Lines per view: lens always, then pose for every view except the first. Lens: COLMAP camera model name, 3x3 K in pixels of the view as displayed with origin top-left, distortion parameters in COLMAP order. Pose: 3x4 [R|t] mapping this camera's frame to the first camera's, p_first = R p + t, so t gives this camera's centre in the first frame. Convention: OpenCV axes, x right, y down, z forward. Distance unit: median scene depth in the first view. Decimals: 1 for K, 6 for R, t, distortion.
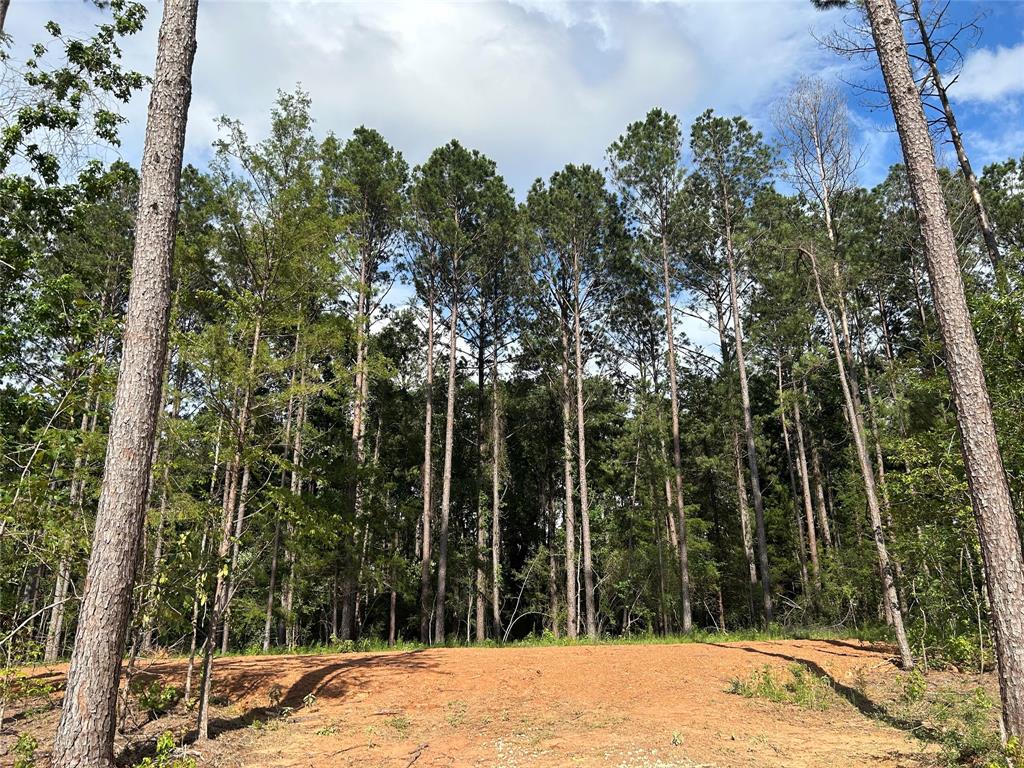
lens RADIAL K [[759.7, 0, 506.2], [0, 759.7, 384.8], [0, 0, 1]] dist [0.076690, -0.107709]
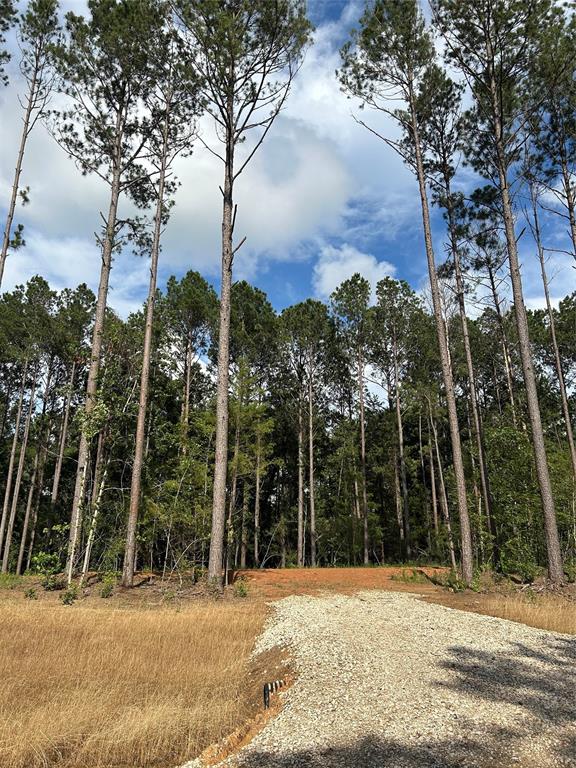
lens RADIAL K [[569.7, 0, 283.6], [0, 569.7, 371.4], [0, 0, 1]] dist [0.076690, -0.107709]
pose [[0.994286, 0.046321, 0.096173, -0.091307], [-0.043560, 0.998582, -0.030616, -0.075261], [-0.097454, 0.026252, 0.994894, -0.293468]]
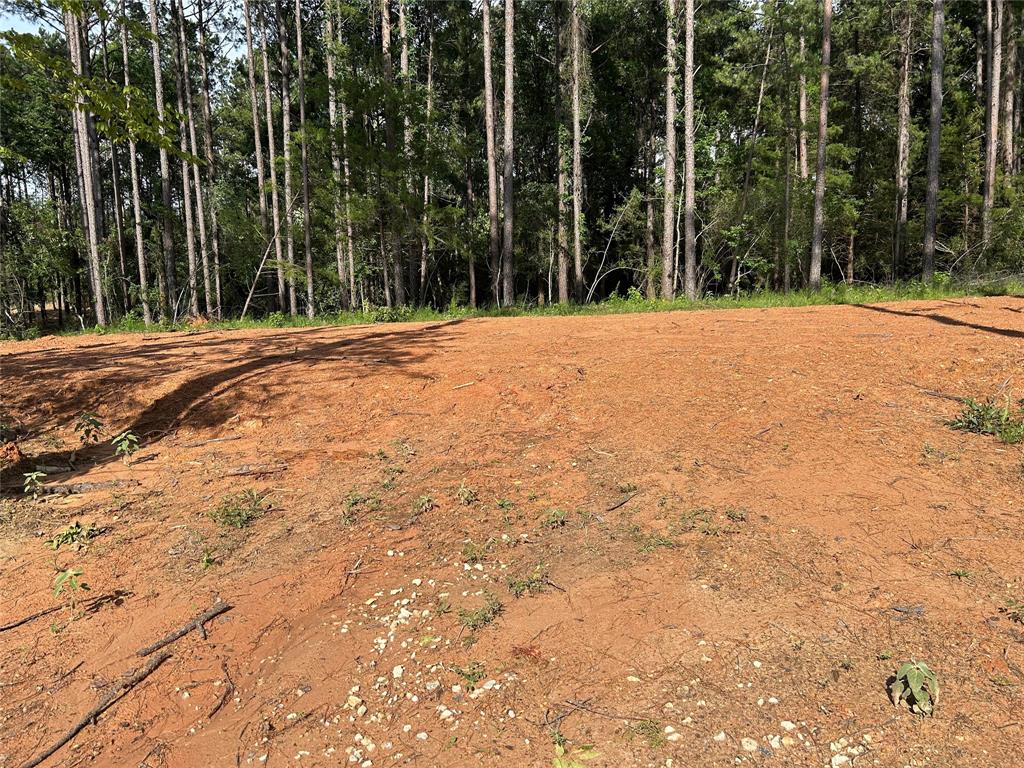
lens RADIAL K [[759.7, 0, 506.2], [0, 759.7, 384.8], [0, 0, 1]] dist [0.076690, -0.107709]
pose [[0.990601, -0.003987, -0.136723, 0.022113], [0.062093, 0.903754, 0.423525, 0.045249], [0.121875, -0.428034, 0.895507, 0.158302]]
